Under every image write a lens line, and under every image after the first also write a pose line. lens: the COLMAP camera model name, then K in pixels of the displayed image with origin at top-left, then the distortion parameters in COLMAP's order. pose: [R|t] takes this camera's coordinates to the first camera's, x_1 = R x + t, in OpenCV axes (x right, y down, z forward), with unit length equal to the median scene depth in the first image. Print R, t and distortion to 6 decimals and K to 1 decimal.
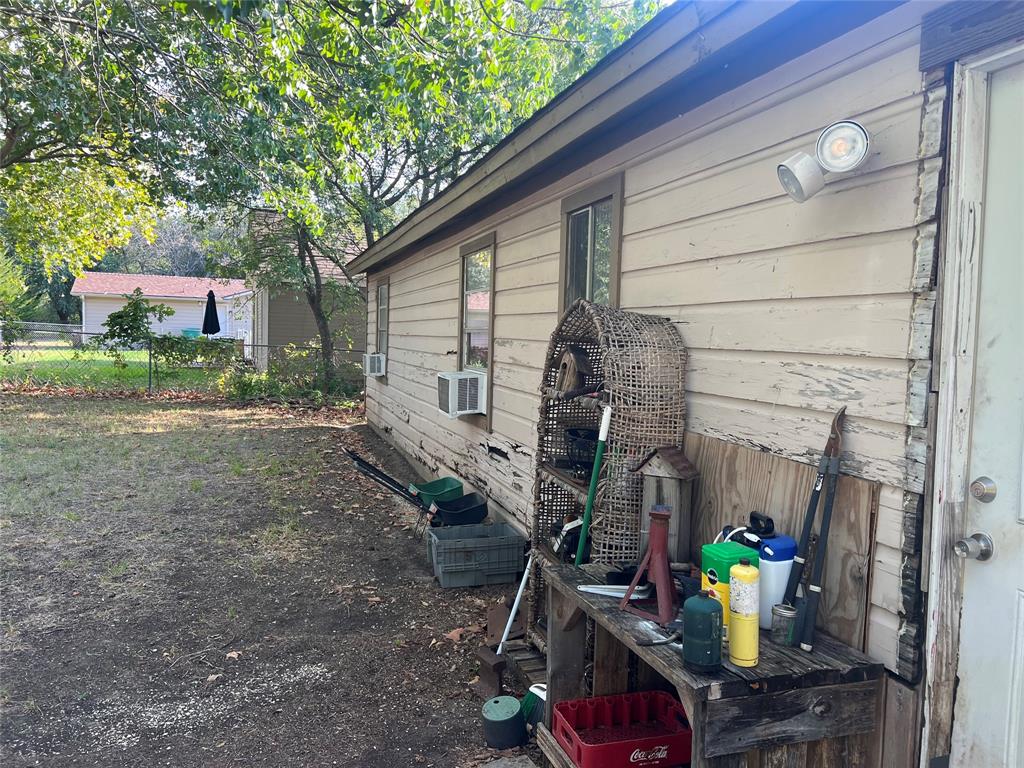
lens RADIAL K [[765.8, 0, 512.0], [0, 765.8, 384.0], [0, 0, 1]] dist [0.062642, -0.071899]
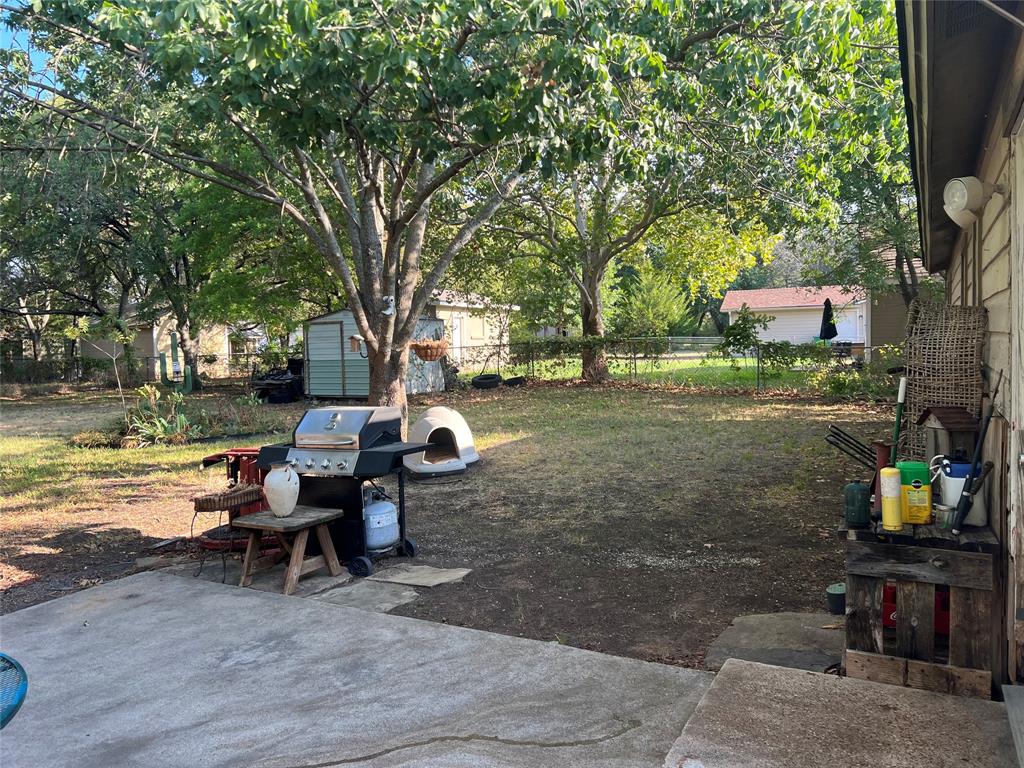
lens RADIAL K [[781.4, 0, 512.0], [0, 781.4, 384.0], [0, 0, 1]] dist [0.063566, -0.041996]
pose [[0.689262, -0.009269, -0.724453, 0.363015], [0.002385, 0.999942, -0.010525, 0.029338], [0.724509, 0.005526, 0.689244, -0.265561]]
